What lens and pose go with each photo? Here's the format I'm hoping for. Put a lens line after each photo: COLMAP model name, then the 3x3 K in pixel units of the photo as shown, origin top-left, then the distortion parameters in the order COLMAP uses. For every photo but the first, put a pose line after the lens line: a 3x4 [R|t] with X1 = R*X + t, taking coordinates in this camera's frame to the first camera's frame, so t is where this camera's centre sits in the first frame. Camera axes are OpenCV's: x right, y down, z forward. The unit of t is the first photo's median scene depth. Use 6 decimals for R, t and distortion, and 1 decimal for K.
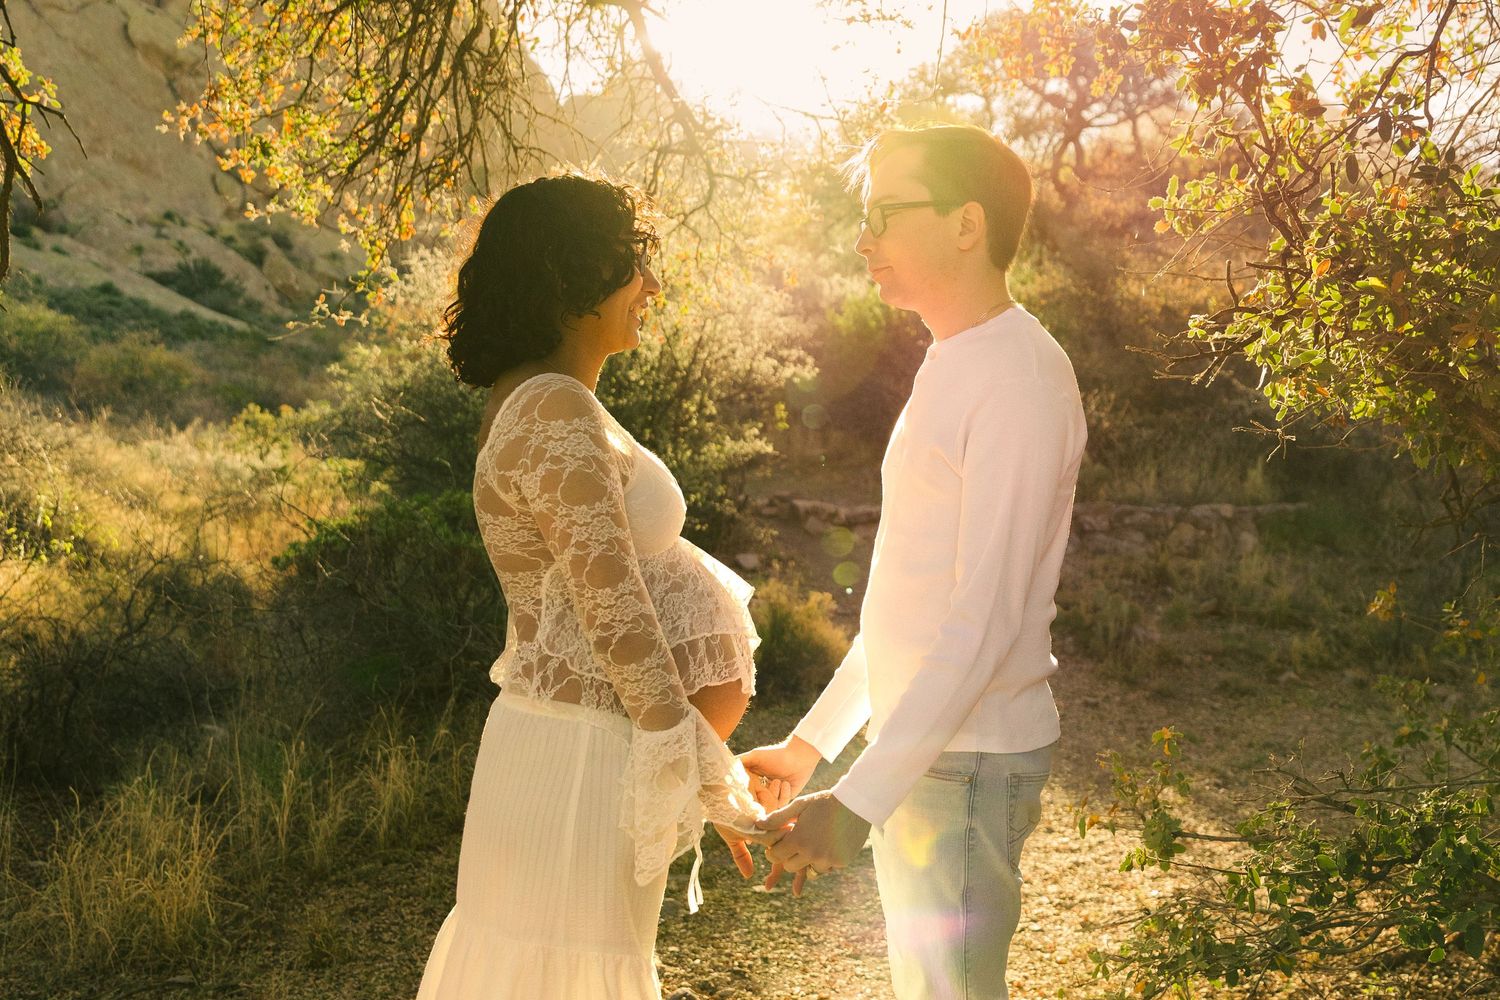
lens RADIAL K [[1745.8, 0, 830.6], [0, 1745.8, 501.1], [0, 0, 1]] dist [-0.019883, 0.000000]
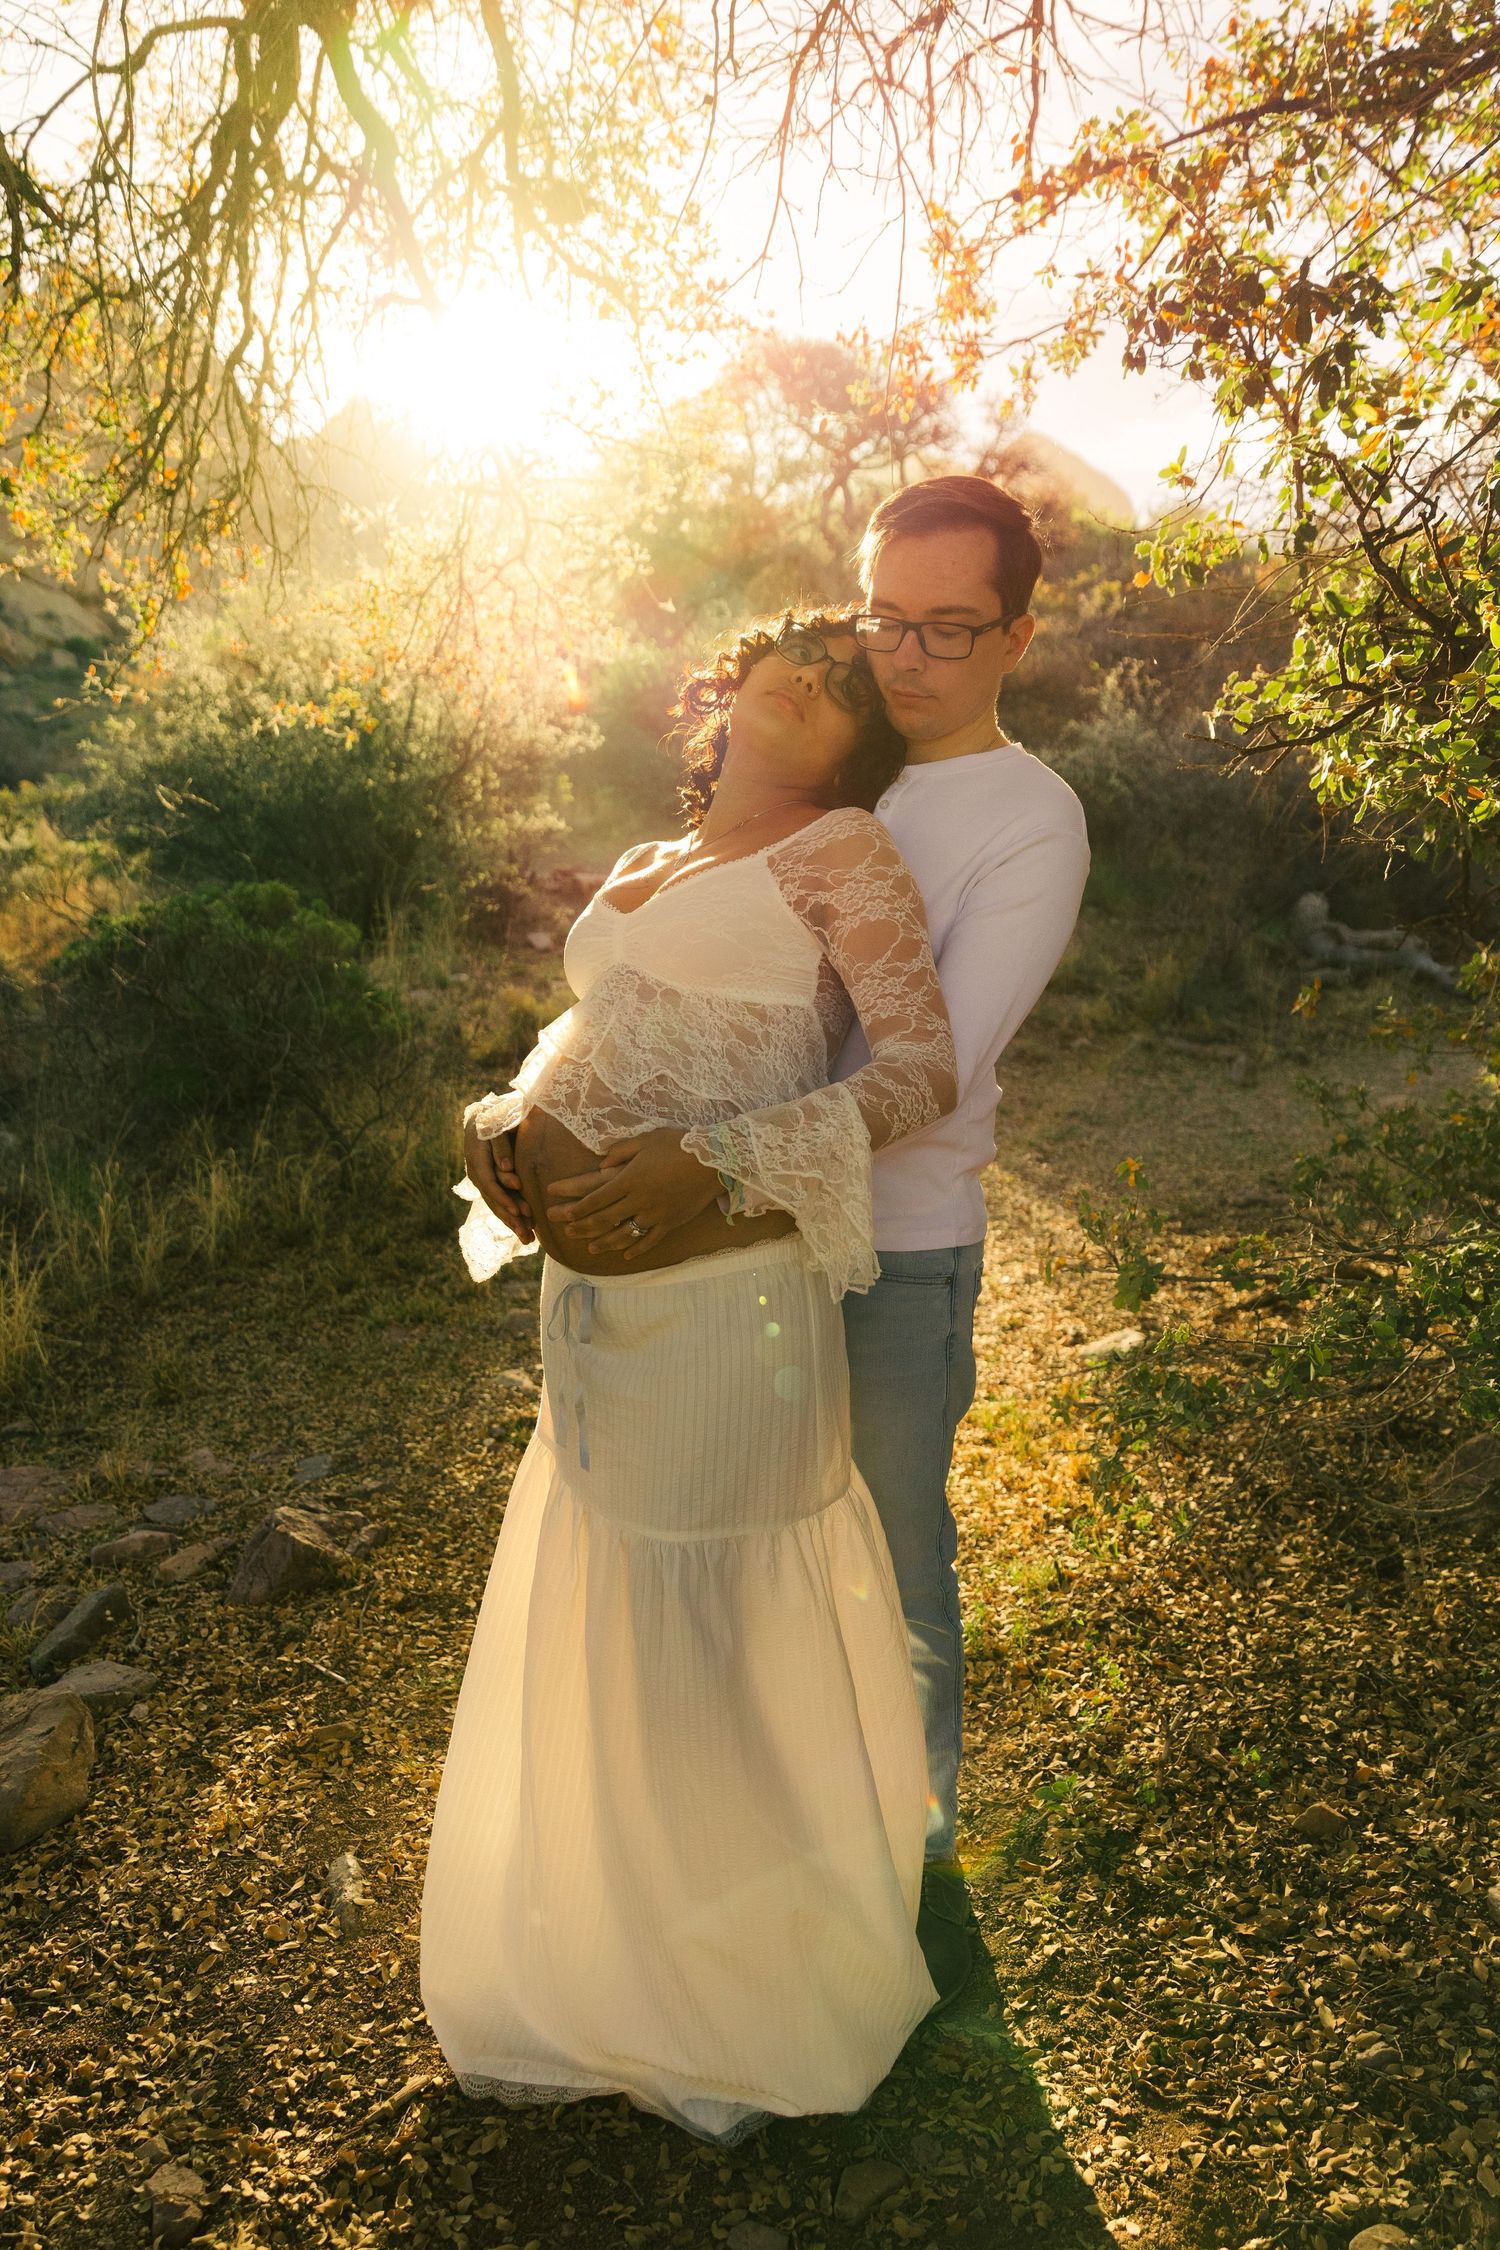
lens RADIAL K [[1642.4, 0, 737.1], [0, 1642.4, 1217.0], [0, 0, 1]] dist [0.012956, -0.010170]
pose [[0.994973, -0.042280, 0.090785, -0.030494], [0.022100, 0.976862, 0.212727, -0.009154], [-0.097678, -0.209651, 0.972885, 0.056314]]
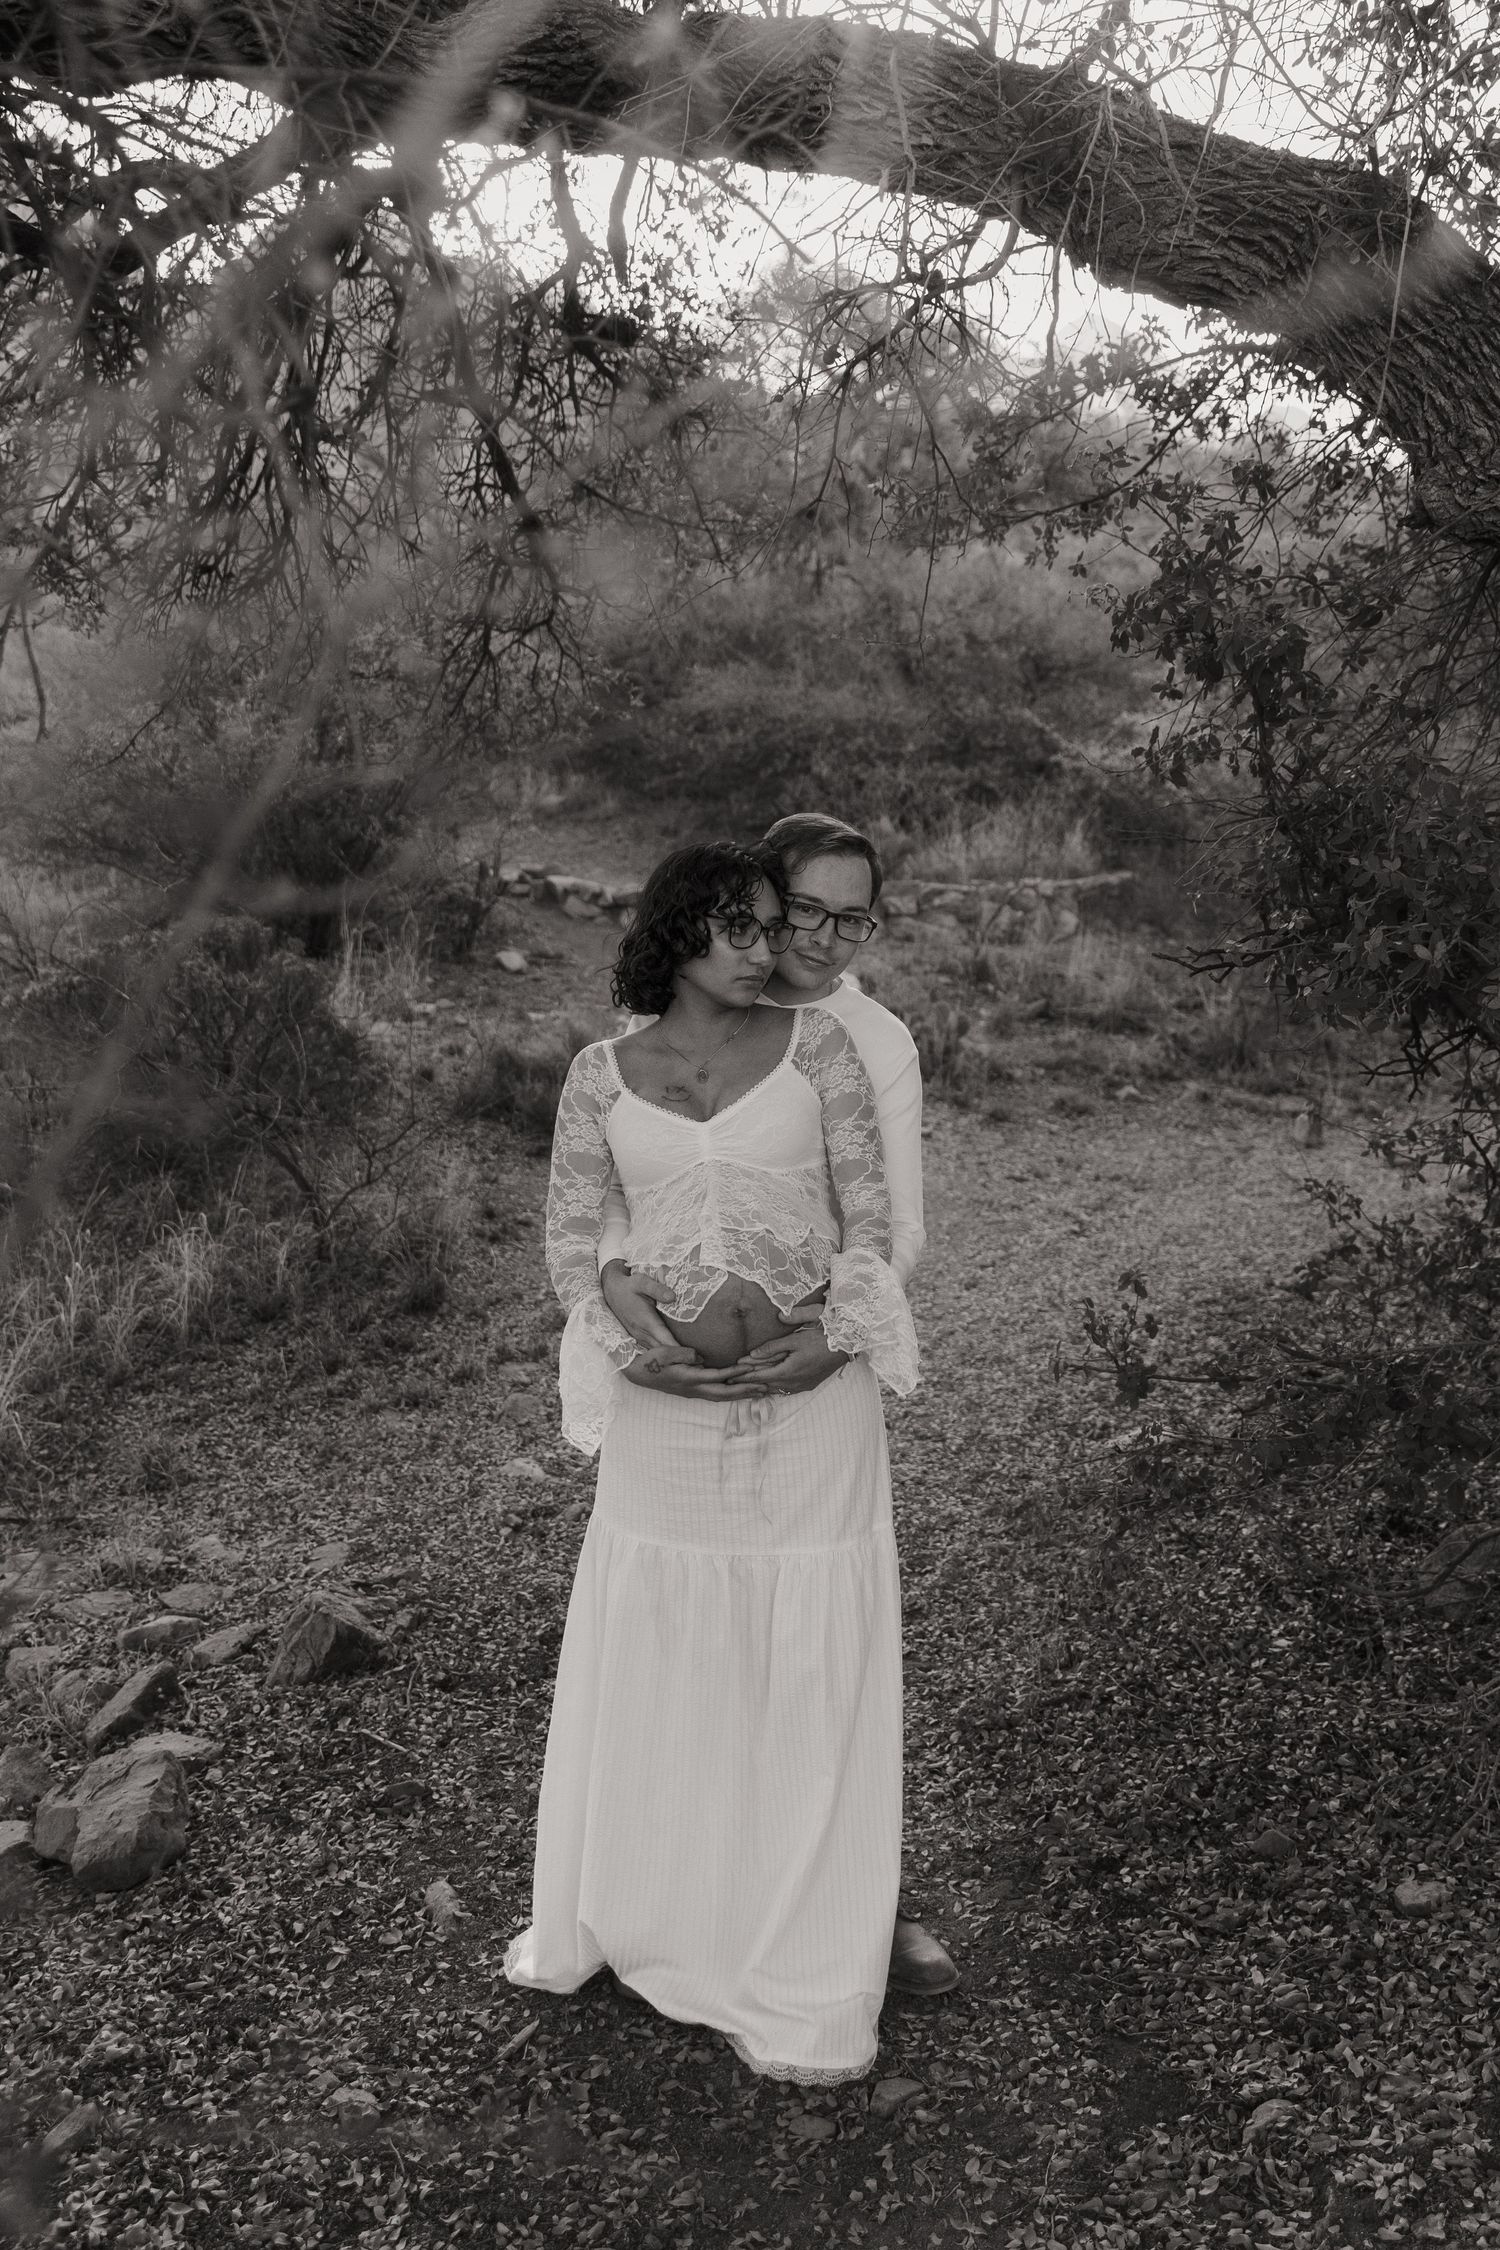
lens RADIAL K [[2120.0, 0, 816.3], [0, 2120.0, 1073.0], [0, 0, 1]] dist [0.015986, 0.000000]
pose [[0.989709, -0.015423, 0.142259, -0.054154], [-0.002325, 0.992310, 0.123754, -0.044600], [-0.143074, -0.122812, 0.982063, -0.058753]]
